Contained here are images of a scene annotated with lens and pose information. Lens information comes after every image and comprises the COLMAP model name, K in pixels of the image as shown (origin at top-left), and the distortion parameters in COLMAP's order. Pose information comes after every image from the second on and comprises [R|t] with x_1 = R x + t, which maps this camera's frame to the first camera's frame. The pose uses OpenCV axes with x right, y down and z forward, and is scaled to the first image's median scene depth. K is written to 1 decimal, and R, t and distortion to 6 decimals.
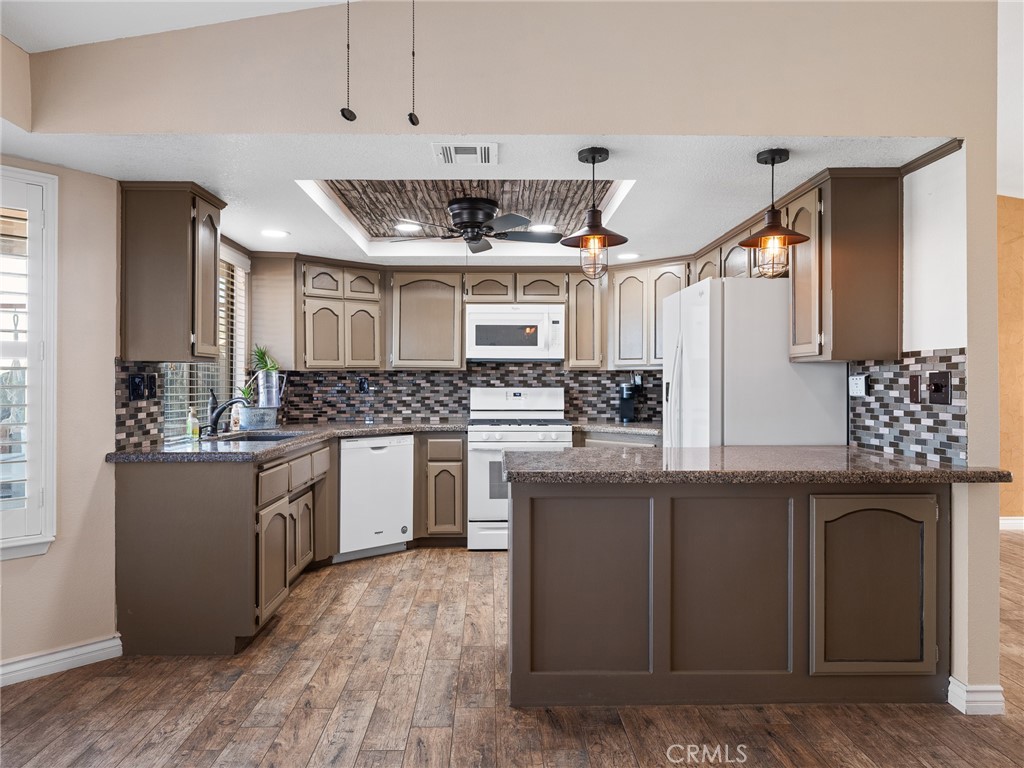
lens RADIAL K [[690.6, 0, 503.8], [0, 690.6, 380.9], [0, 0, 1]] dist [-0.000349, -0.006683]
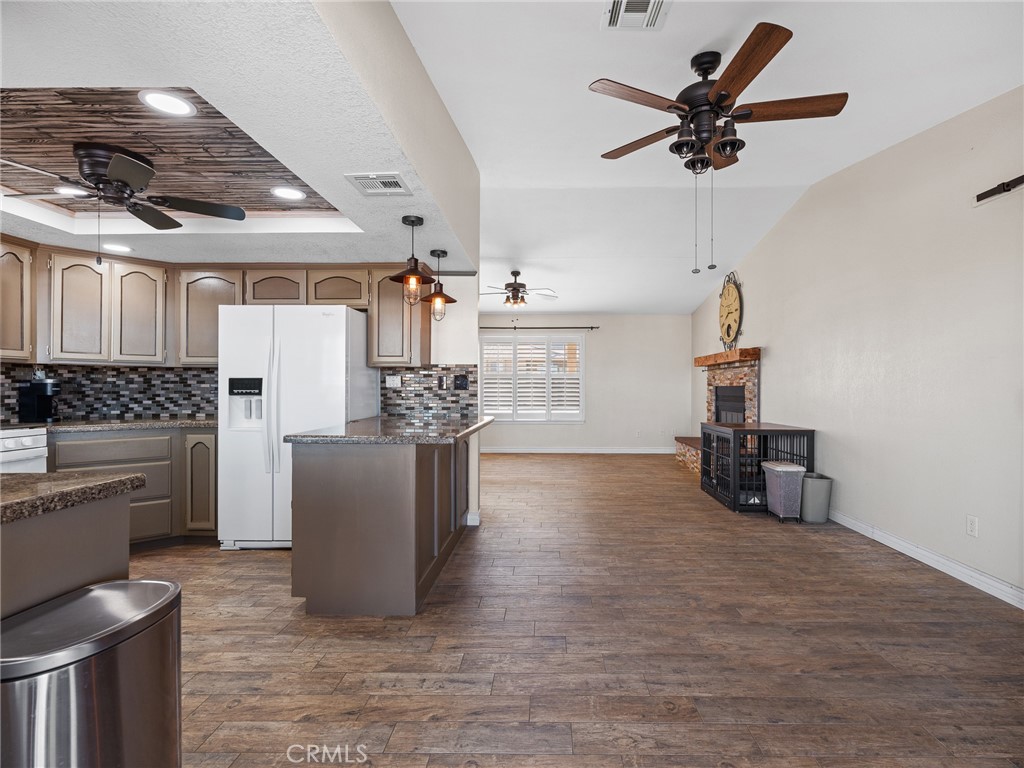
lens RADIAL K [[501.3, 0, 538.4], [0, 501.3, 386.8], [0, 0, 1]] dist [0.001757, 0.000902]
pose [[0.035642, 0.000345, 0.999365, -0.787413], [-0.003572, 0.999994, -0.000218, 0.020361], [-0.999358, -0.003562, 0.035643, 0.595952]]
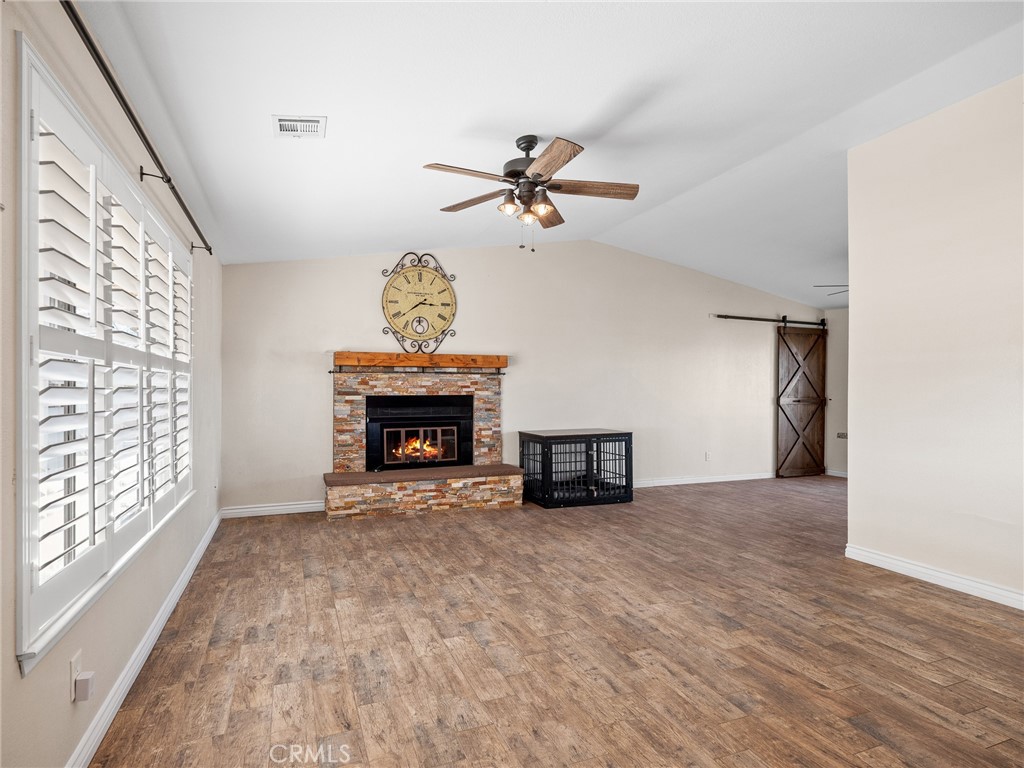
lens RADIAL K [[563.5, 0, 504.7], [0, 563.5, 388.9], [0, 0, 1]] dist [-0.002748, -0.000589]
pose [[-0.940566, -0.002197, -0.339603, 1.768018], [0.000042, 0.999978, -0.006584, 0.005373], [0.339610, -0.006207, -0.940546, 1.744369]]
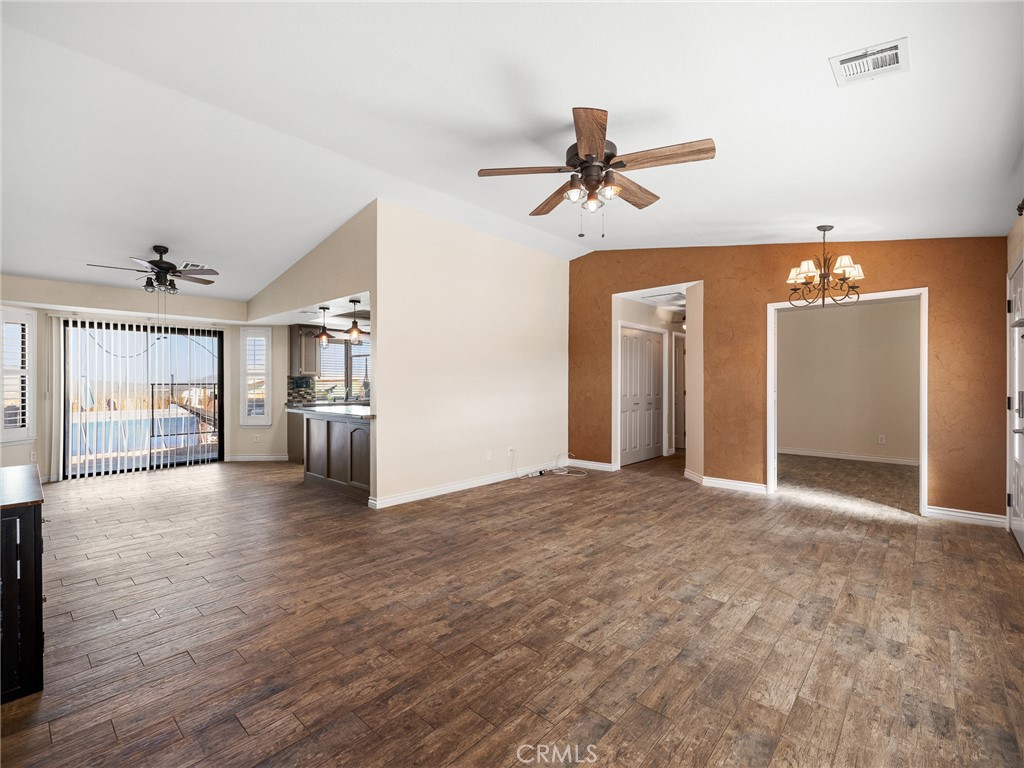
lens RADIAL K [[464.6, 0, 515.4], [0, 464.6, 385.3], [0, 0, 1]] dist [-0.002508, -0.000517]
pose [[0.733136, 0.002717, -0.680077, 1.842046], [0.003055, 0.999969, 0.007289, 0.001432], [0.680075, -0.007421, 0.733105, 0.058151]]
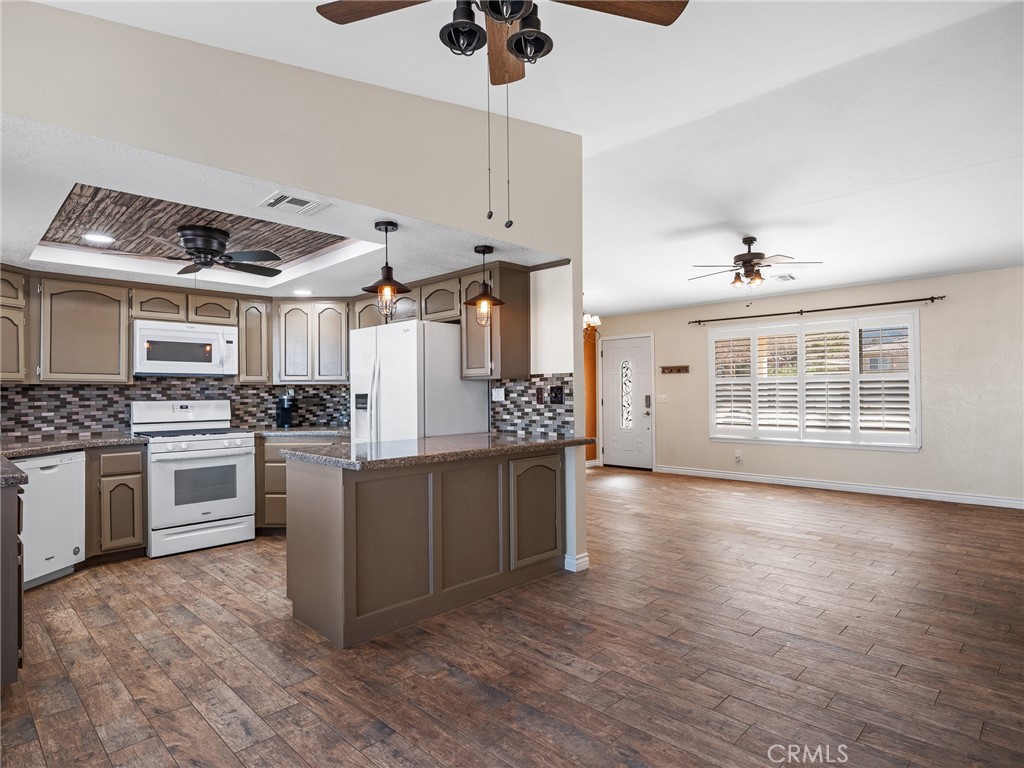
lens RADIAL K [[563.5, 0, 512.0], [0, 563.5, 391.4], [0, 0, 1]] dist [-0.002748, -0.000589]
pose [[0.714394, -0.005567, 0.699722, -0.403054], [0.008619, 0.999963, -0.000843, 0.000947], [-0.699691, 0.006633, 0.714415, 0.031956]]
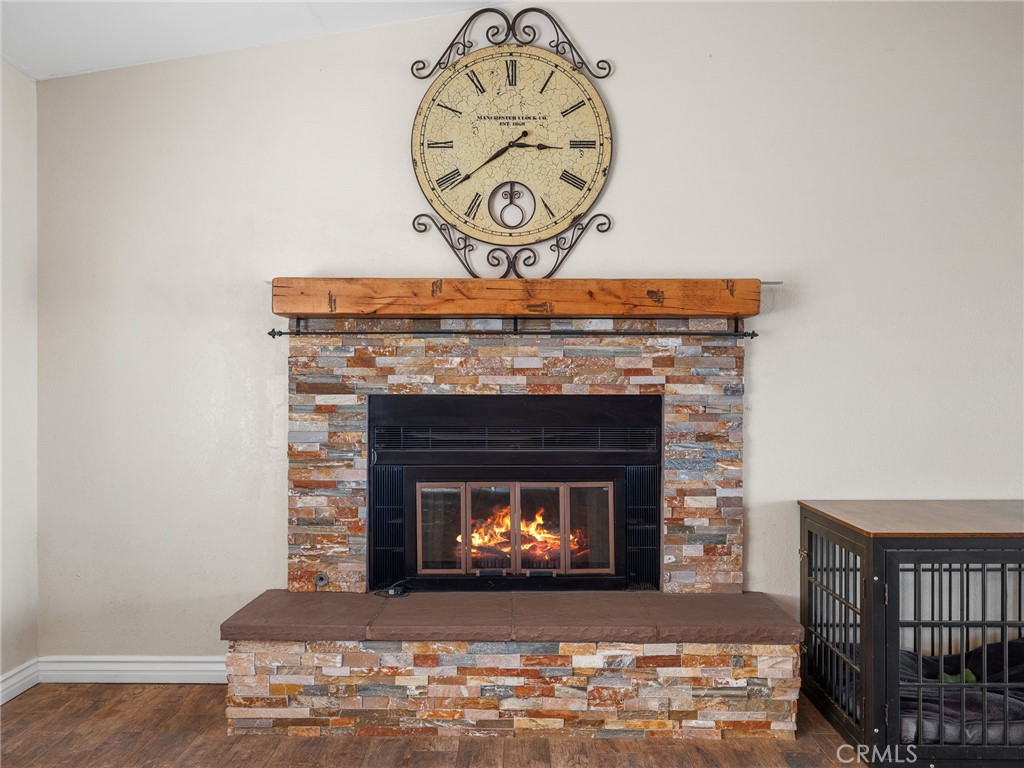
lens RADIAL K [[841.2, 0, 518.6], [0, 841.2, 397.9], [0, 0, 1]] dist [0.000845, -0.004280]
pose [[-0.999630, -0.006150, 0.026509, 1.352986], [-0.005833, 0.999911, 0.012038, 0.005464], [-0.026581, 0.011879, -0.999576, 0.907708]]
